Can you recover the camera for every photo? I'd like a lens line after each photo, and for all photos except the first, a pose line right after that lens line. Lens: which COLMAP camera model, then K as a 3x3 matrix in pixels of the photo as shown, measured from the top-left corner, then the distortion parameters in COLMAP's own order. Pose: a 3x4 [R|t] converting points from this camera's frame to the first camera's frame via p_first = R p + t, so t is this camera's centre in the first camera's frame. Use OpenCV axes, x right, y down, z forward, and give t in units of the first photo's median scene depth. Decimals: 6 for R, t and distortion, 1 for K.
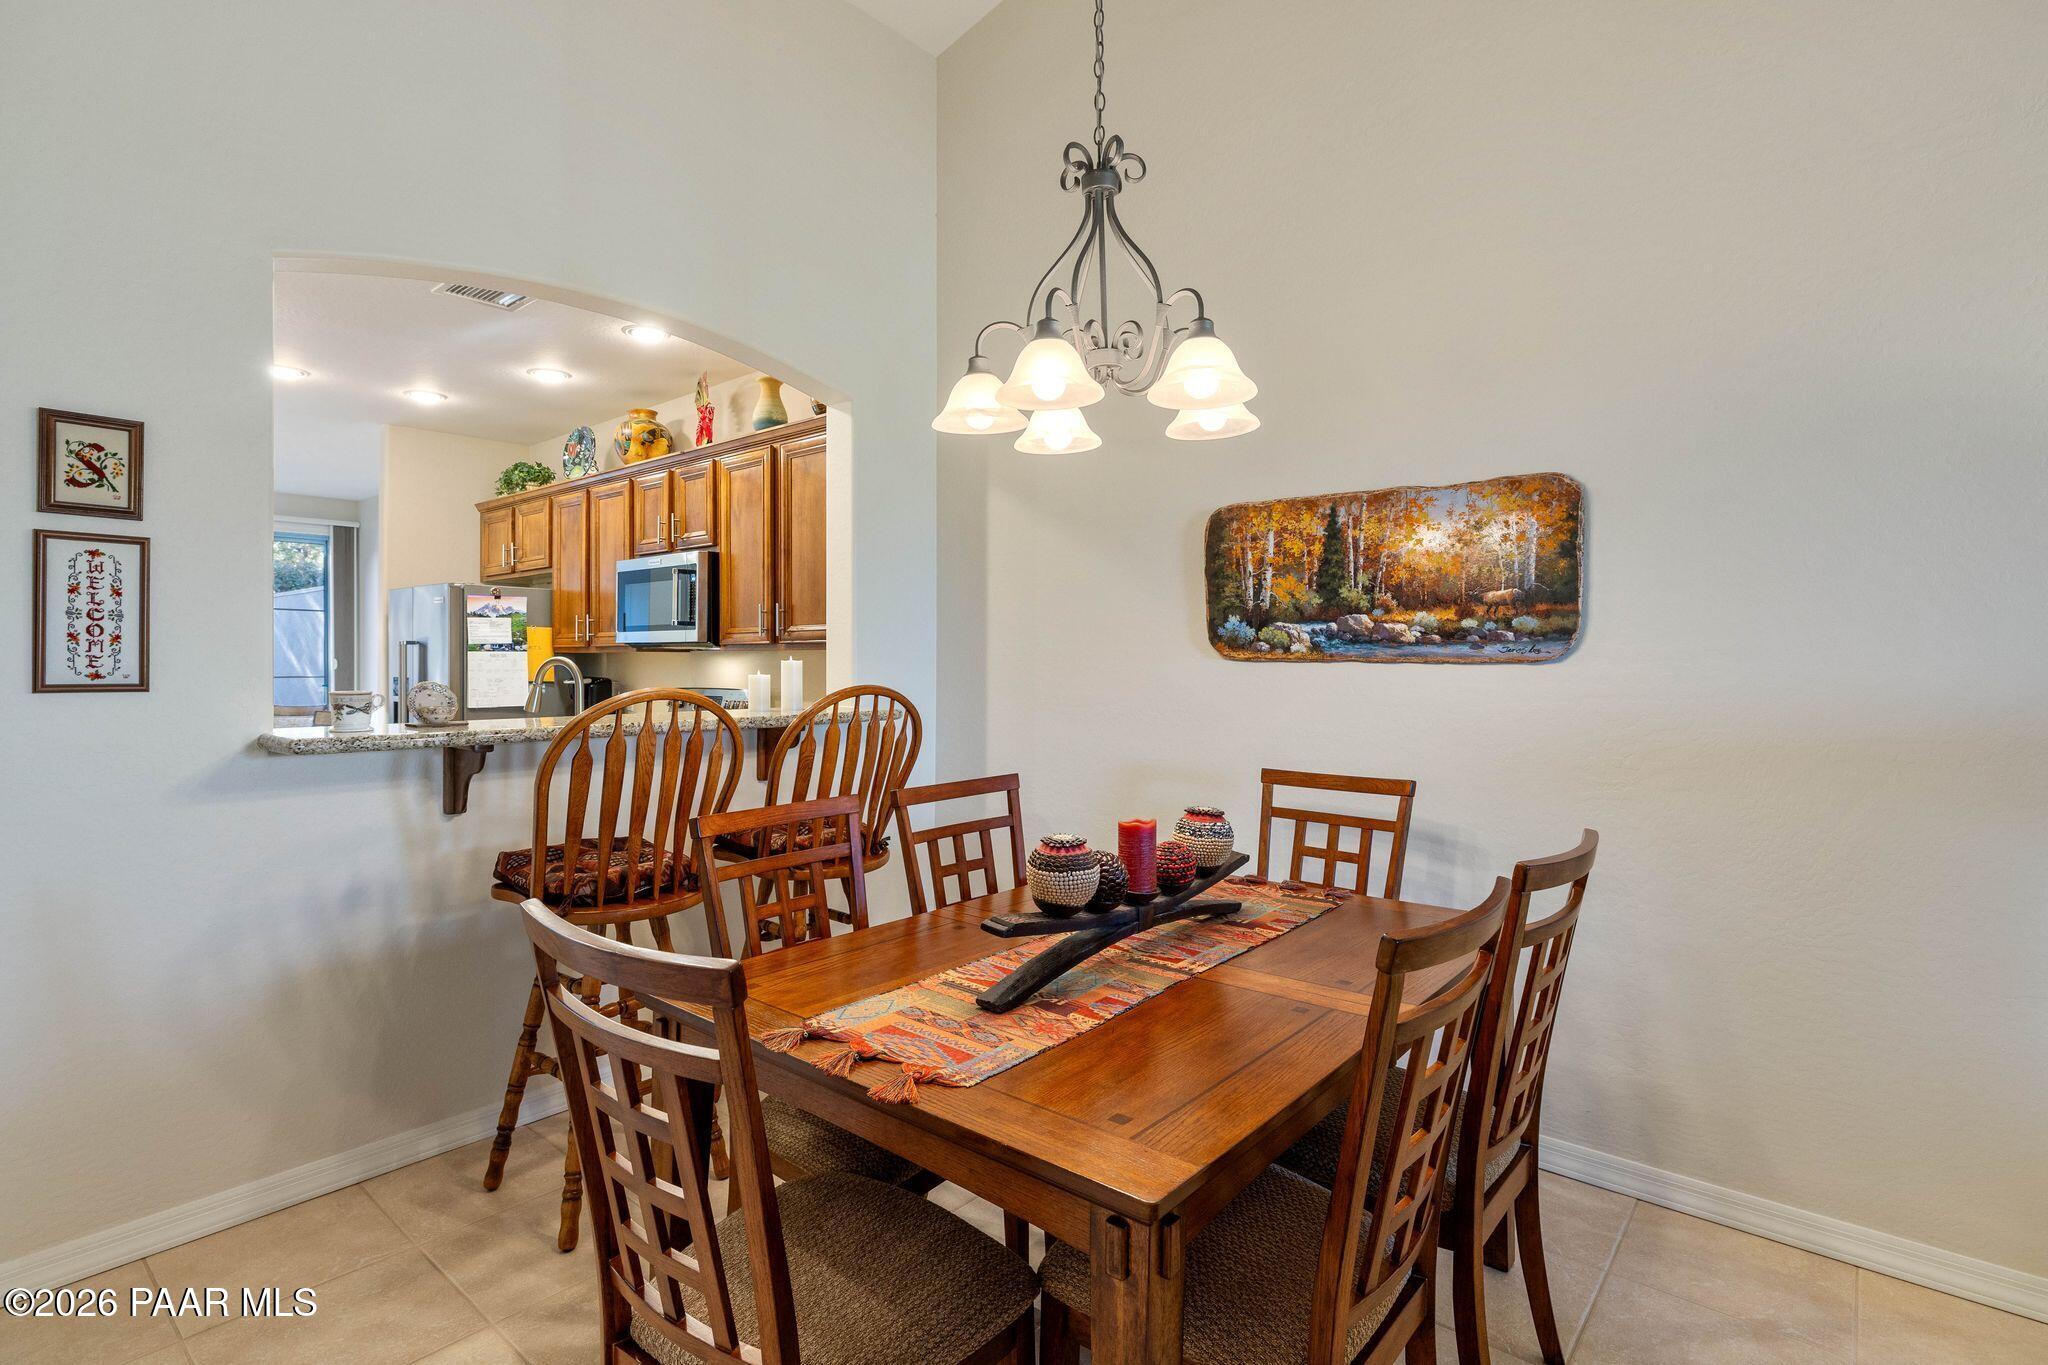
lens RADIAL K [[1000.6, 0, 1013.6], [0, 1000.6, 663.3], [0, 0, 1]] dist [0.000224, -0.000219]
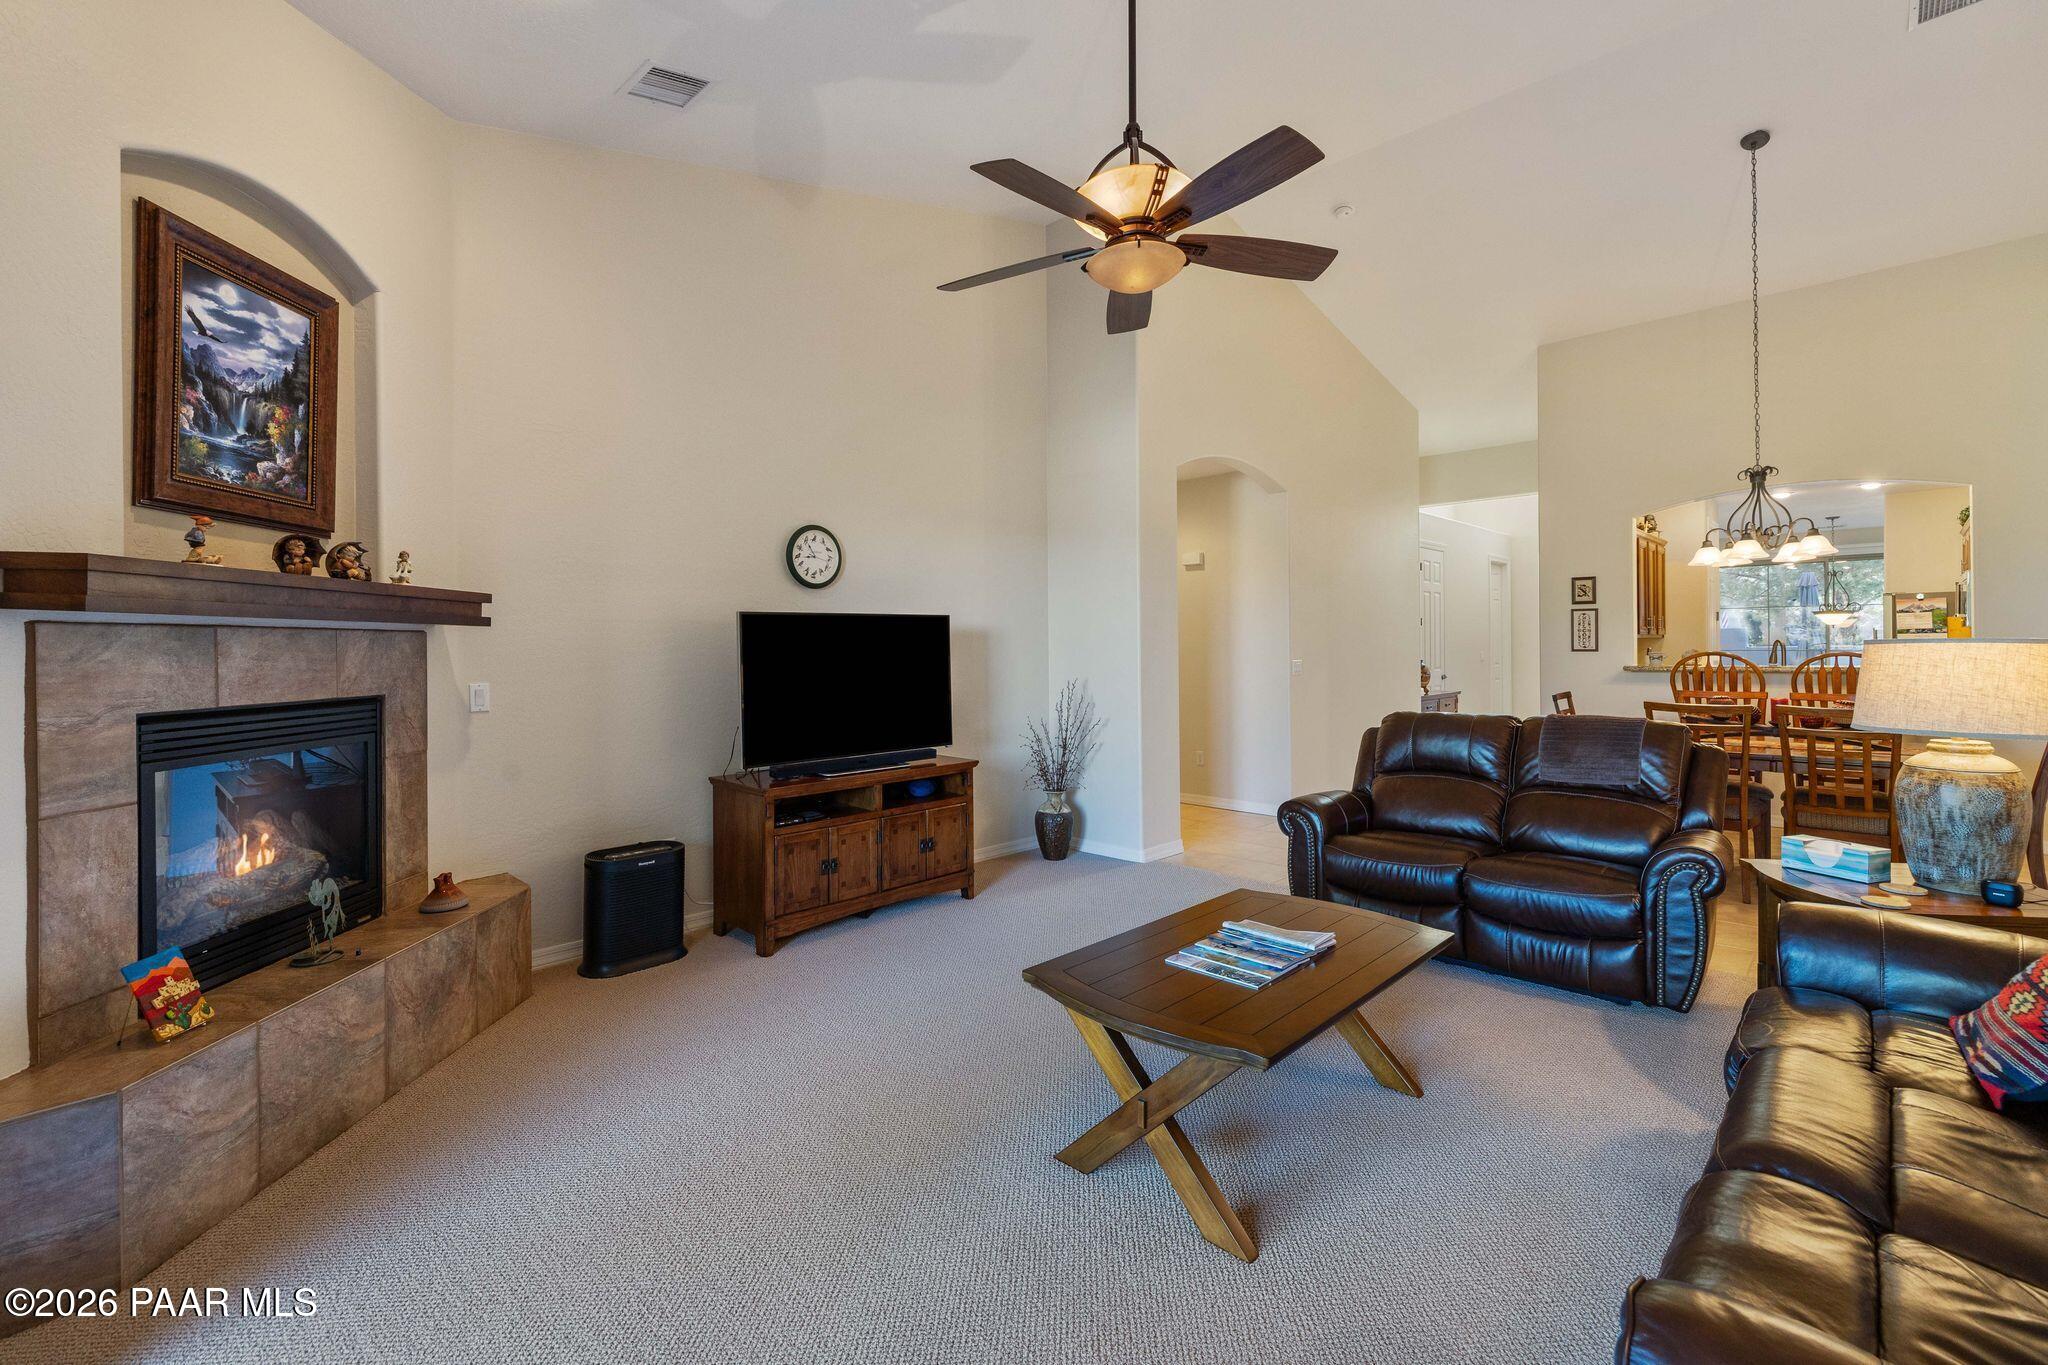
lens RADIAL K [[871.8, 0, 1027.8], [0, 871.8, 648.7], [0, 0, 1]] dist [0.000105, 0.000039]
pose [[-0.060503, 0.002295, -0.998165, 1.783815], [0.007852, 0.999968, 0.001823, -0.002438], [0.998137, -0.007728, -0.060520, -0.635324]]
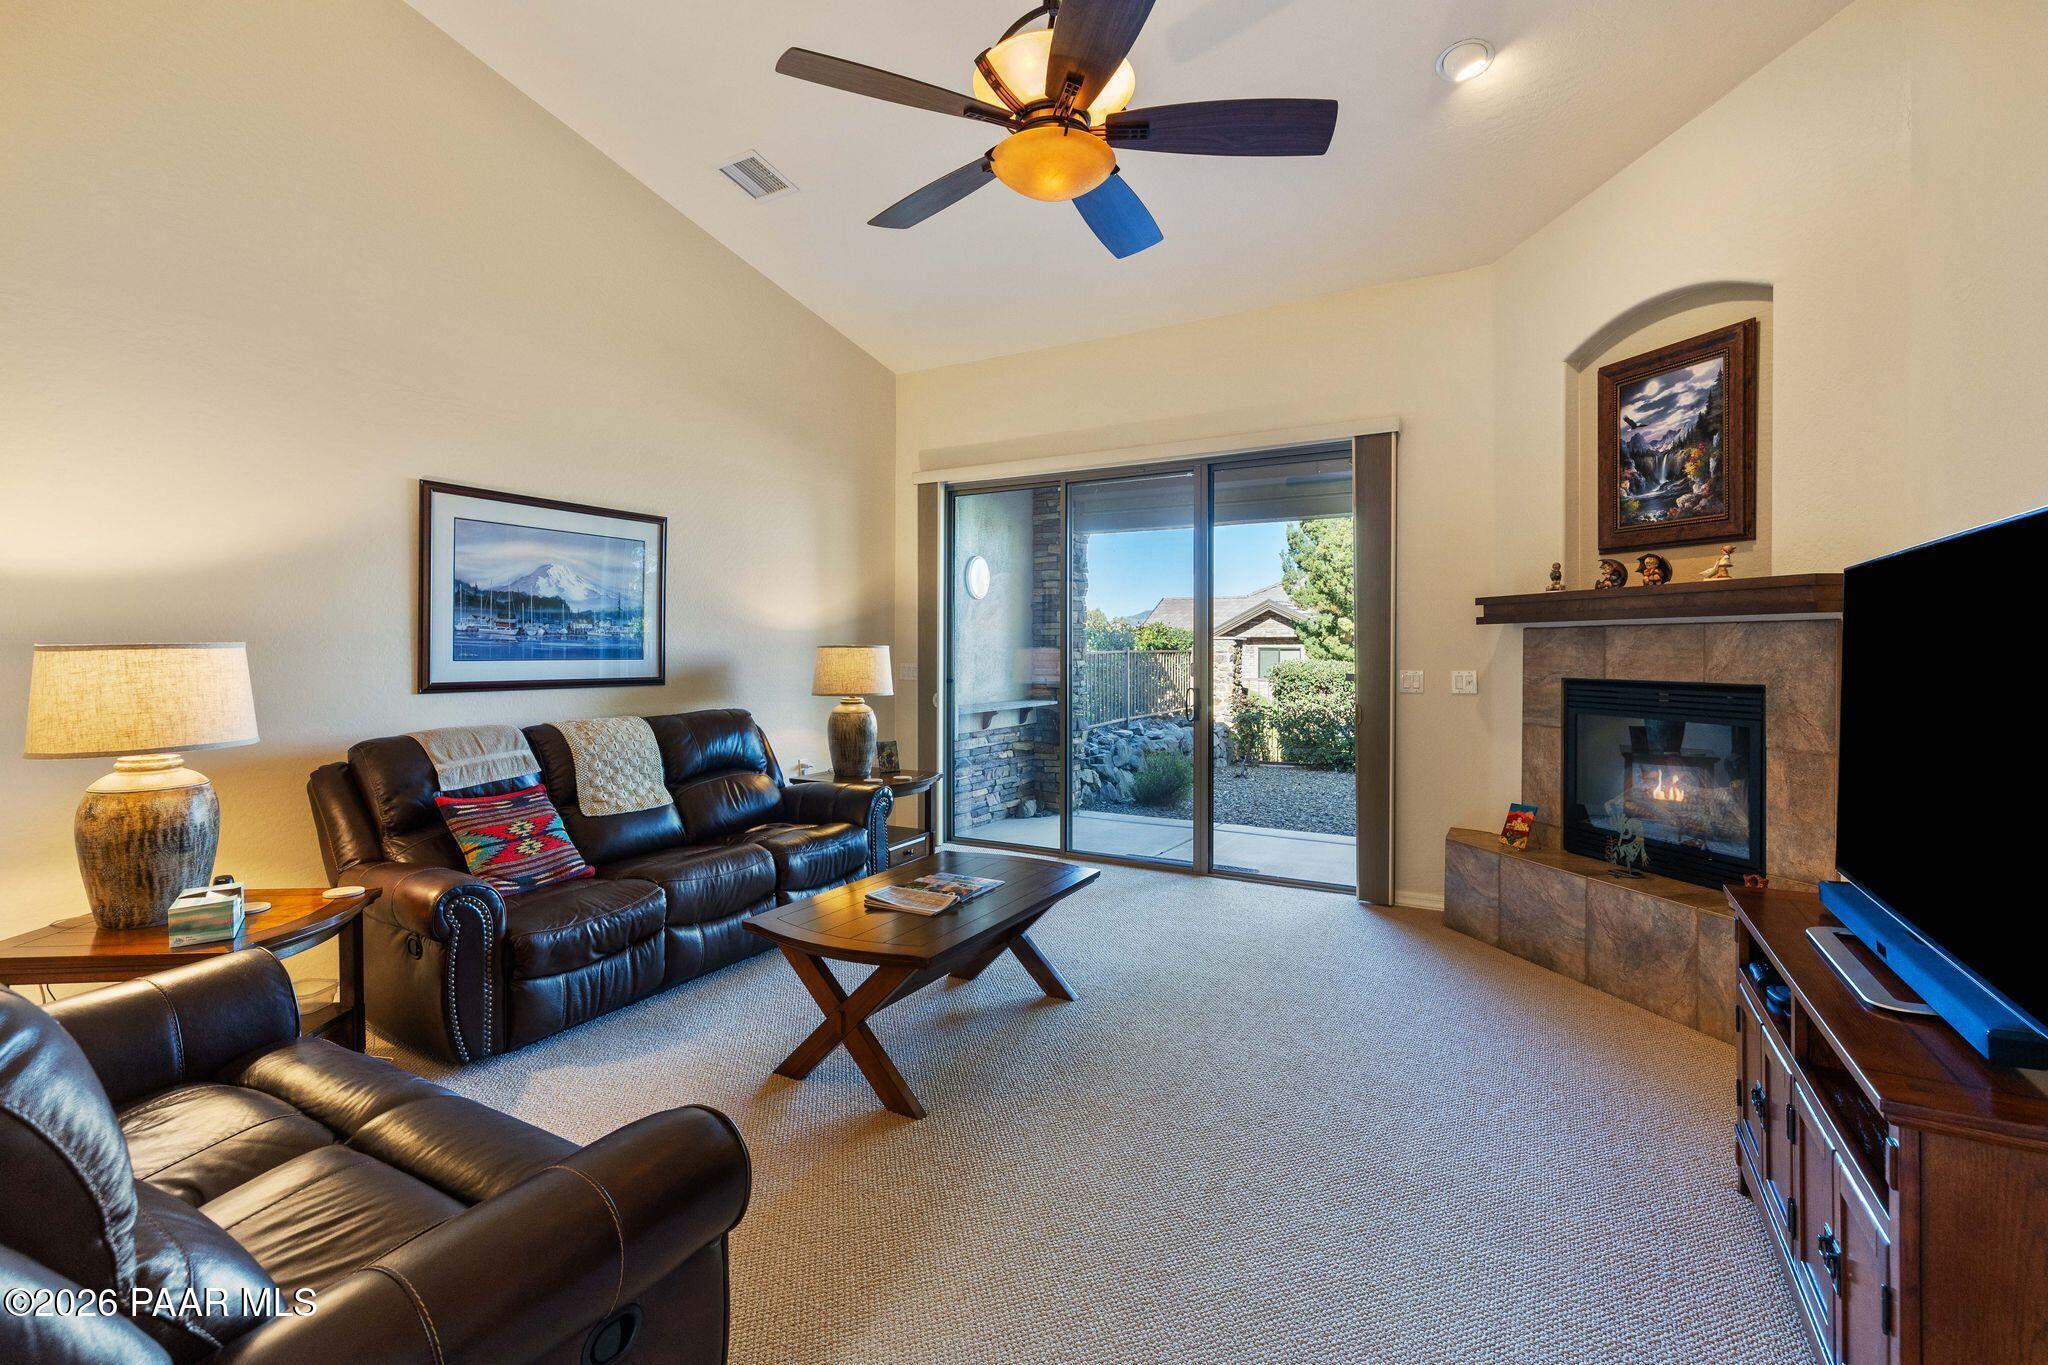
lens RADIAL K [[908.1, 0, 1026.8], [0, 908.1, 654.8], [0, 0, 1]] dist [-0.001595, 0.000073]
pose [[-0.195788, -0.006639, 0.980624, -0.075425], [0.001822, 0.999973, 0.007133, 0.002298], [-0.980645, 0.003183, -0.195770, -0.377998]]
